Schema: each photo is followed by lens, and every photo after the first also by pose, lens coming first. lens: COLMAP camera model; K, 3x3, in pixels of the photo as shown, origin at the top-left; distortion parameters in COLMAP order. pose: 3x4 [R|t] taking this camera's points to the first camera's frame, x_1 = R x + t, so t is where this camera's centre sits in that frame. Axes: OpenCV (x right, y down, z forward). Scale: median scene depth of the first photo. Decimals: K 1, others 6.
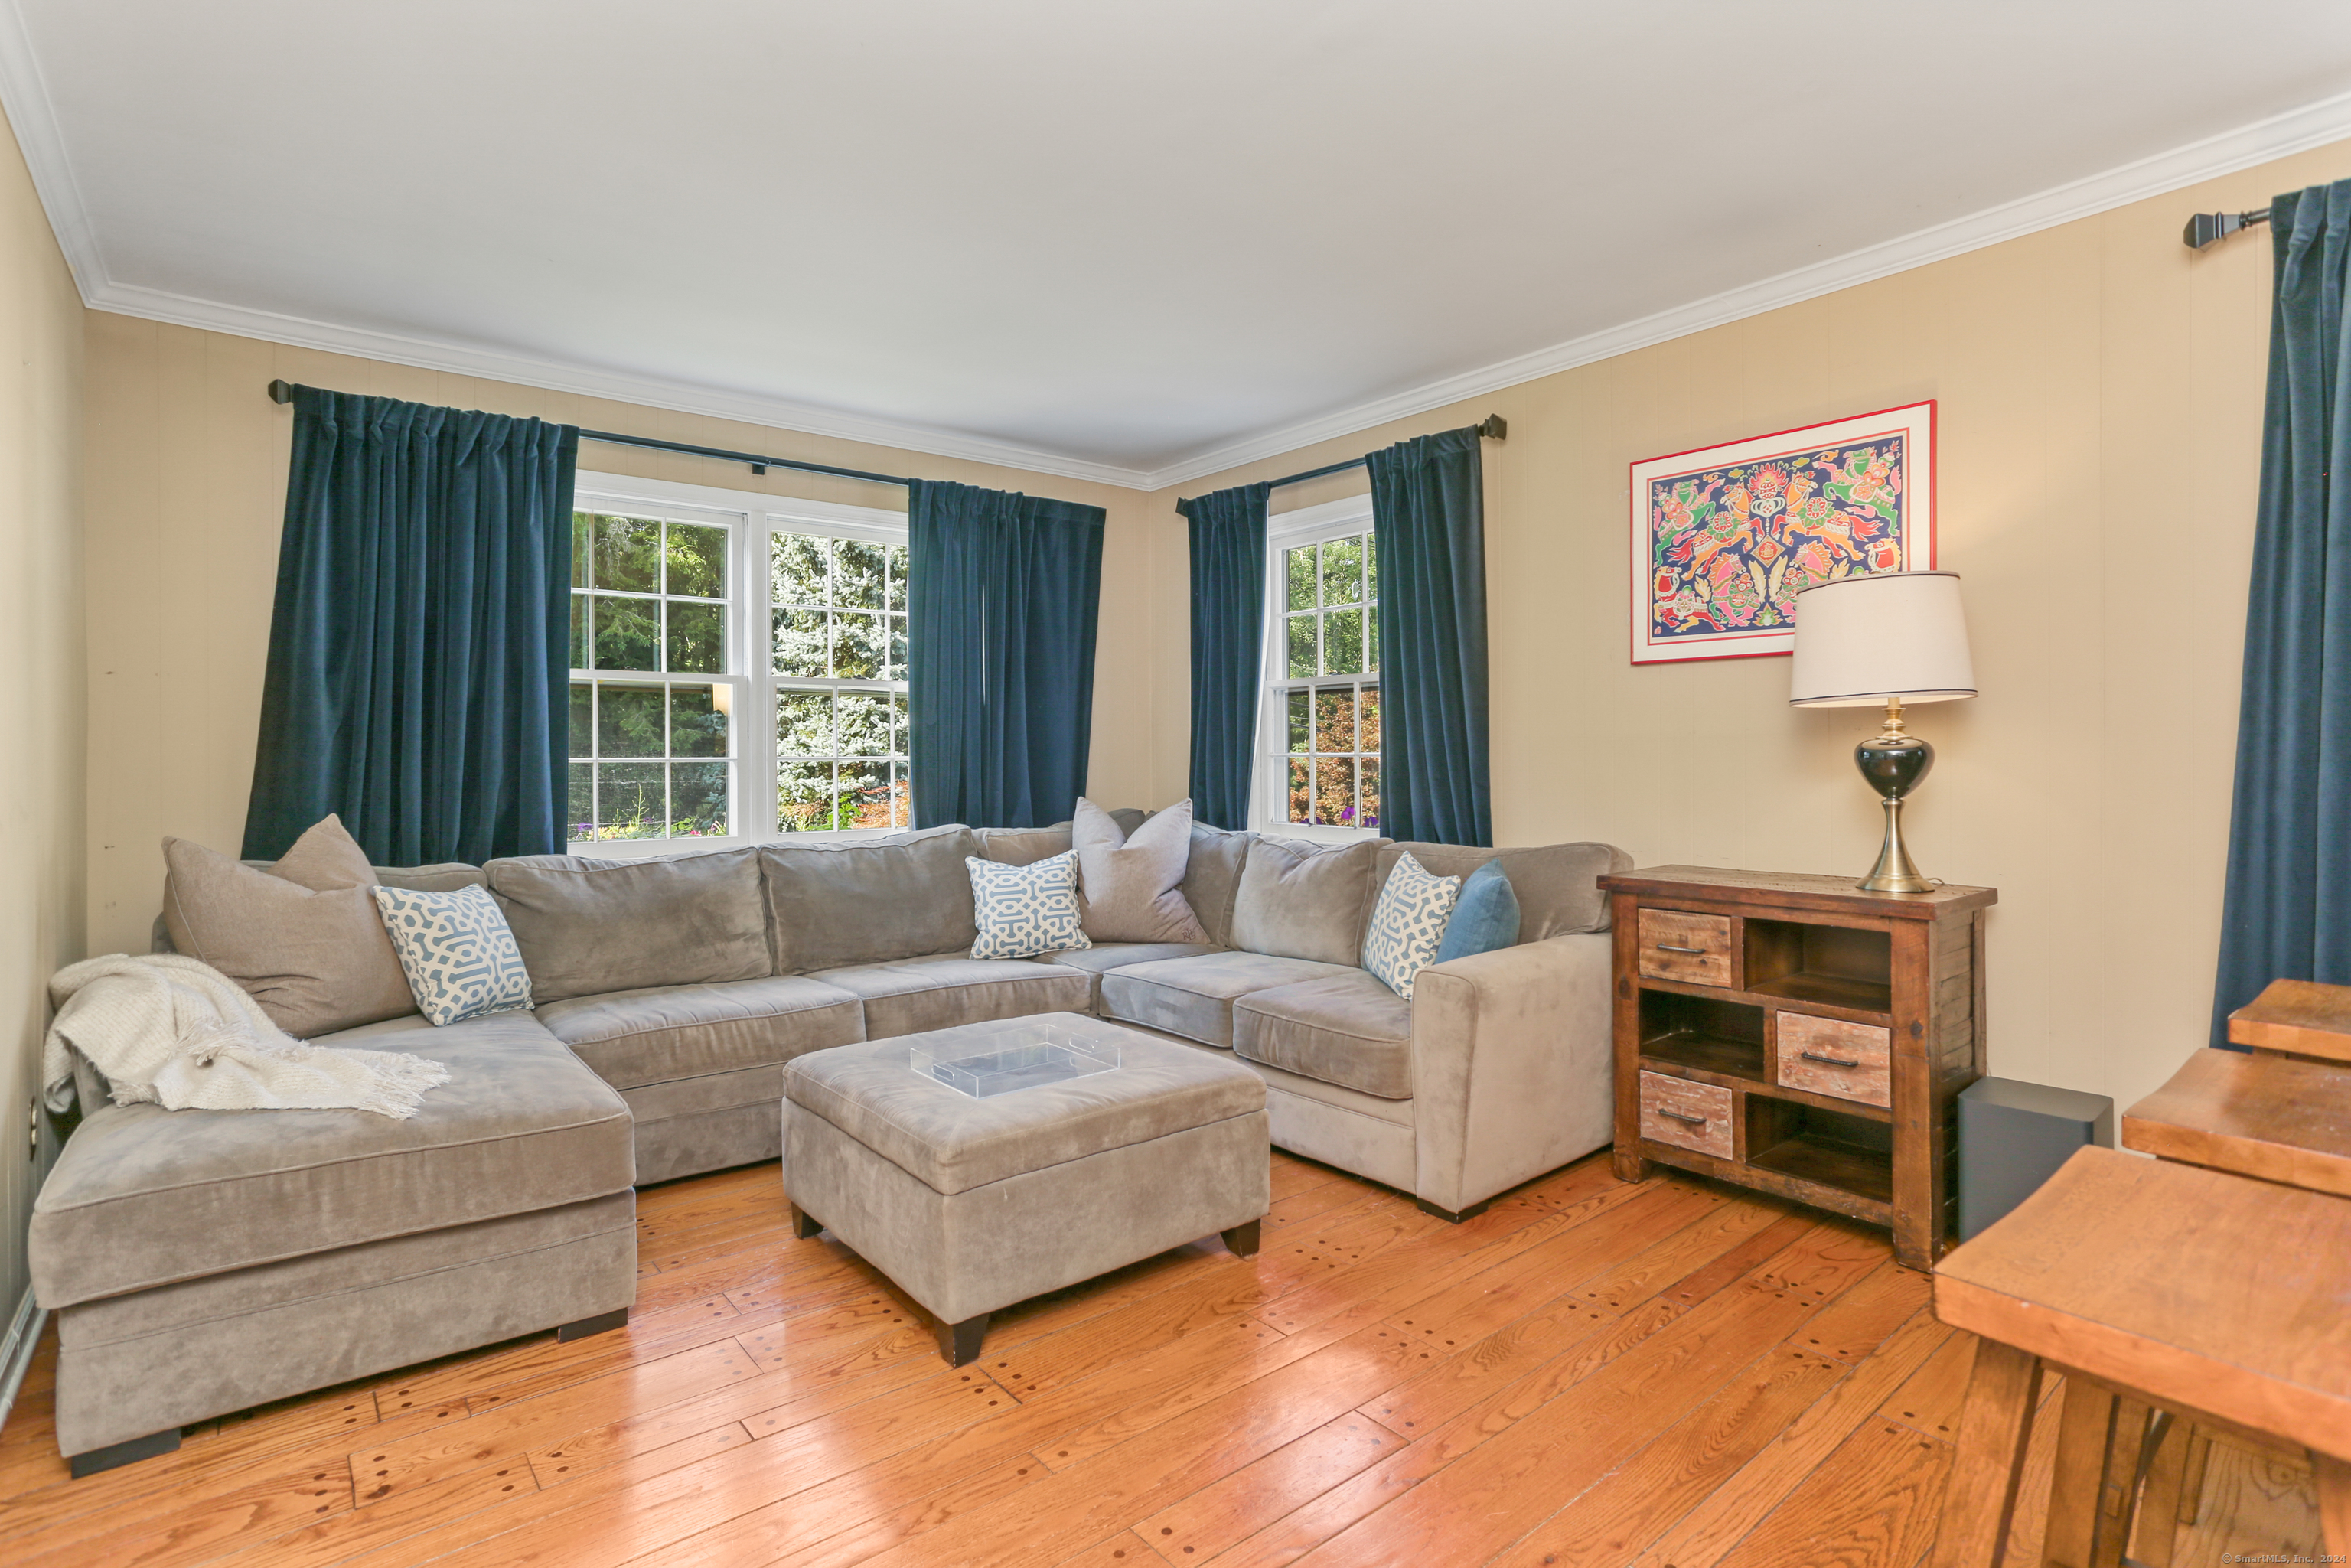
lens RADIAL K [[1151.8, 0, 1168.6], [0, 1151.8, 766.2], [0, 0, 1]] dist [-0.048273, 0.030178]
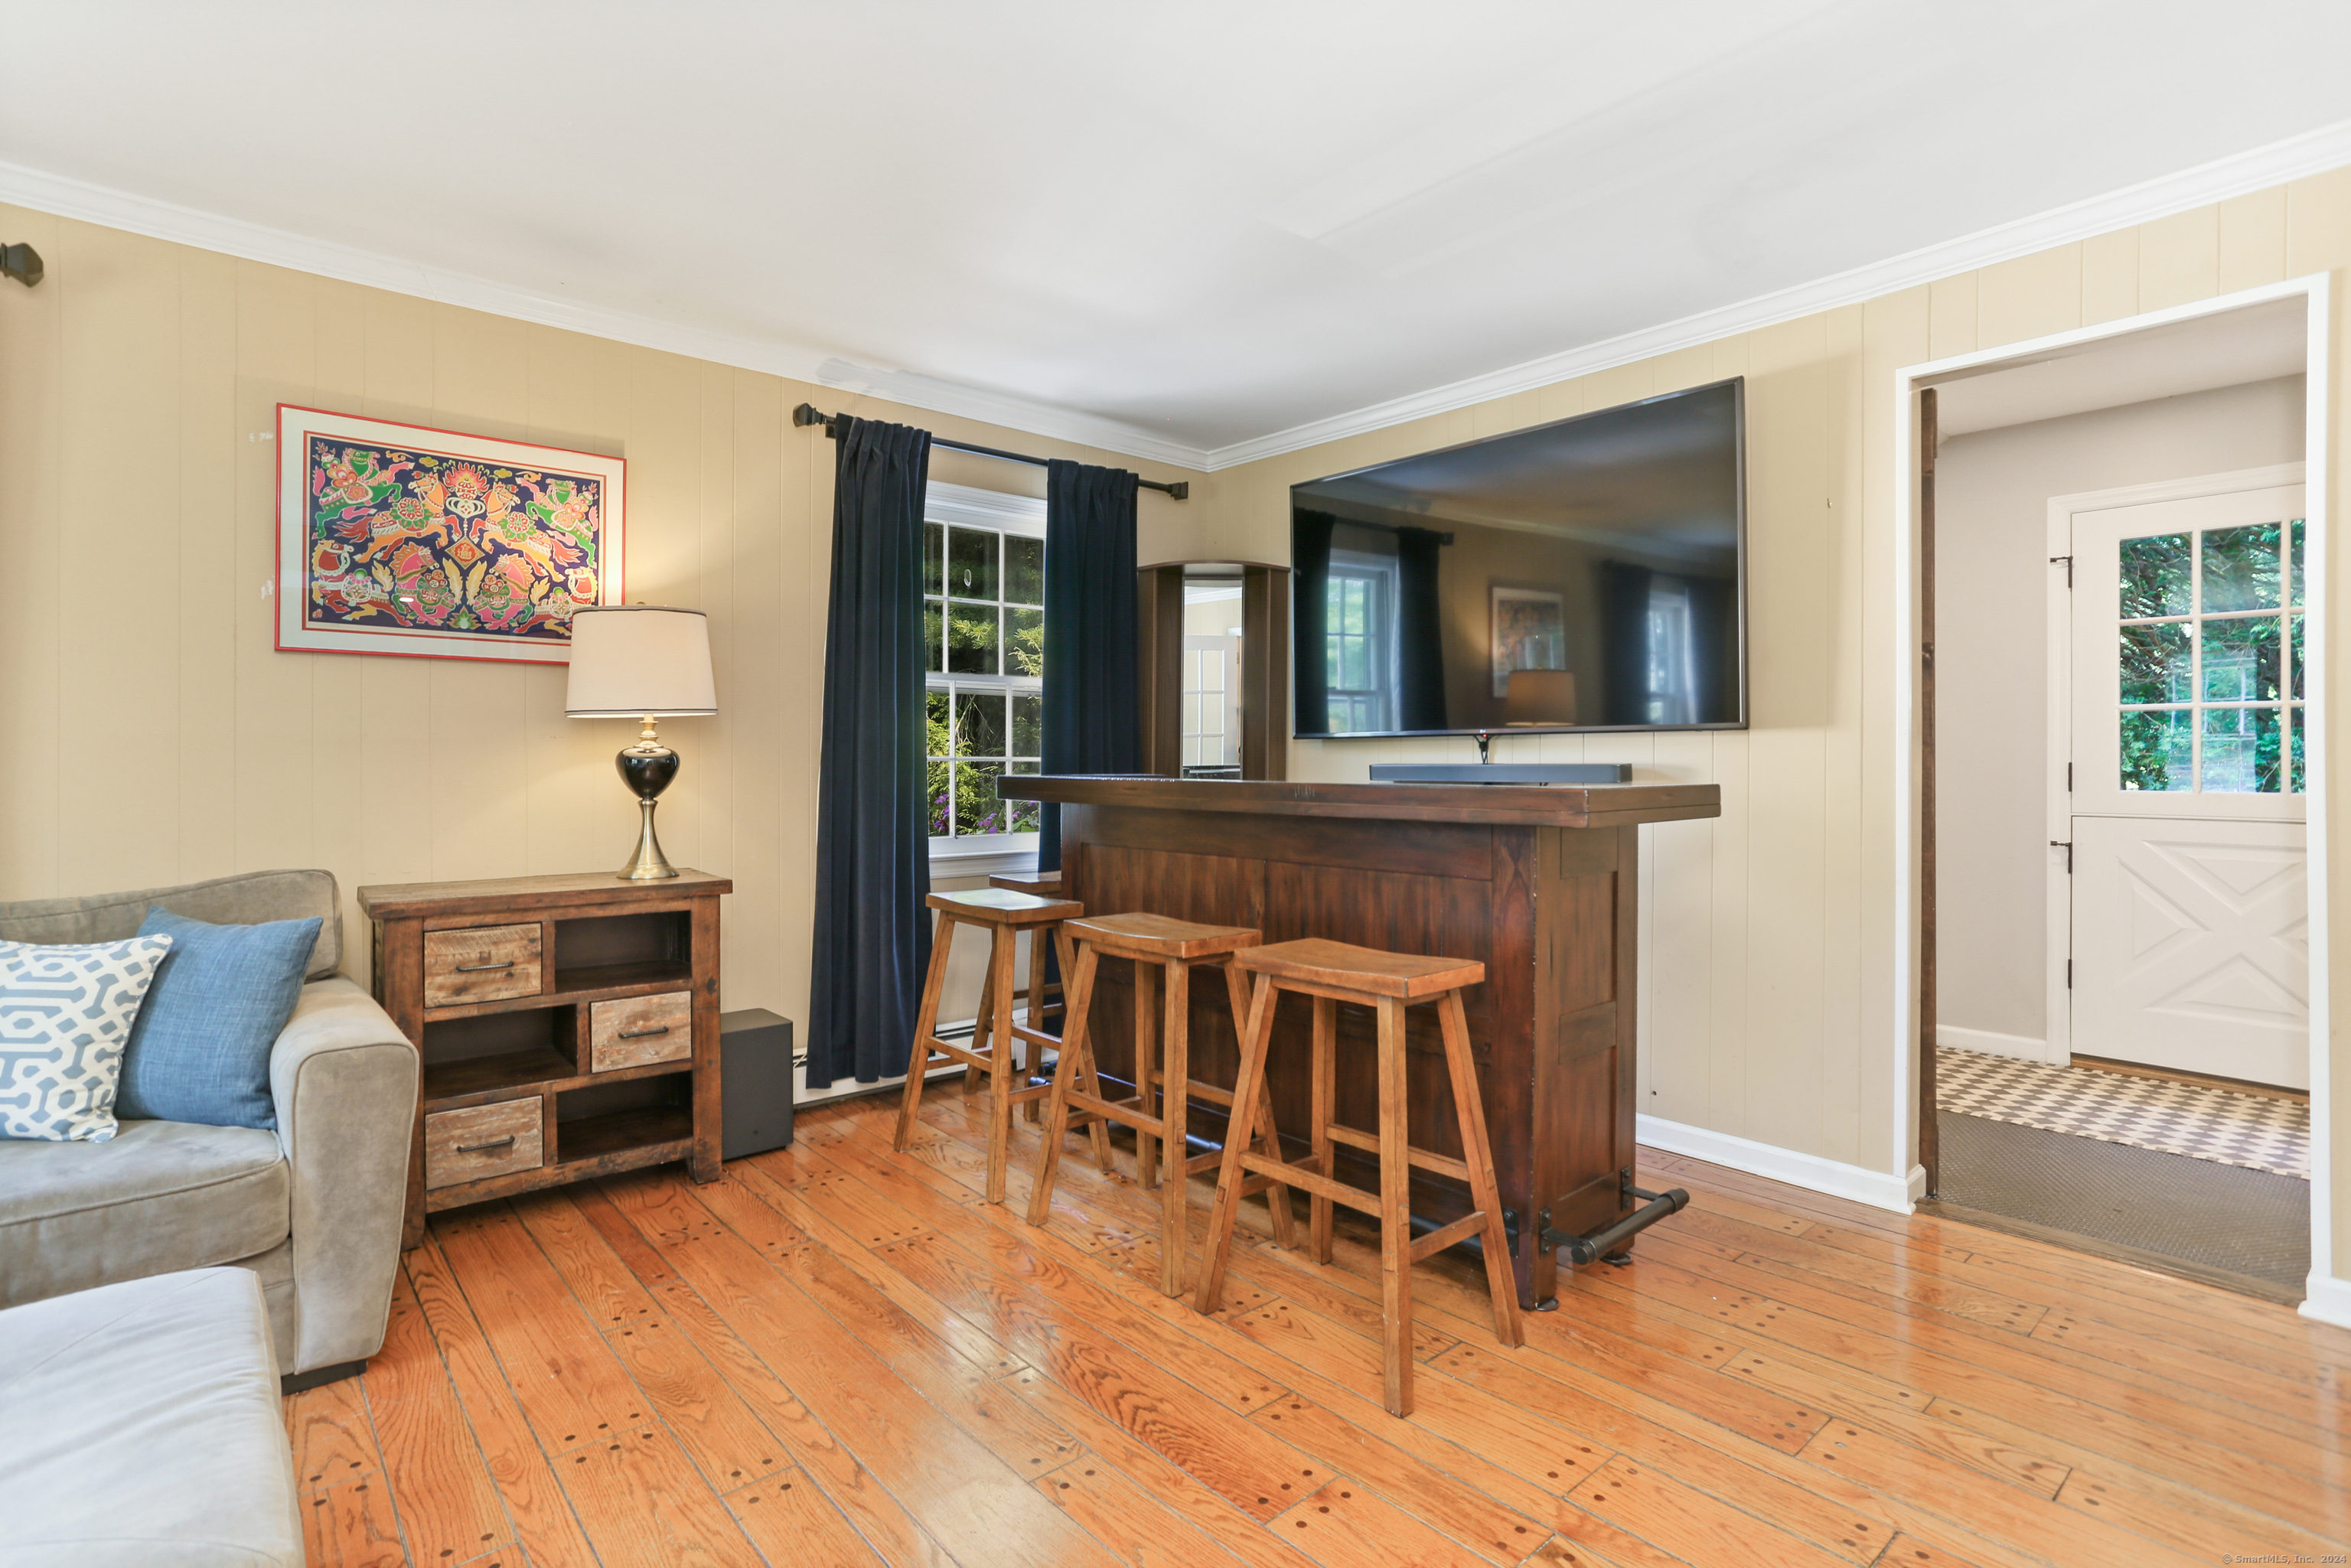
lens RADIAL K [[1151.8, 0, 1168.6], [0, 1151.8, 766.2], [0, 0, 1]] dist [-0.048273, 0.030178]
pose [[-0.041915, 0.000585, 0.999121, -0.498882], [0.007865, 0.999969, -0.000256, -0.000596], [-0.999090, 0.007847, -0.041918, 0.463292]]
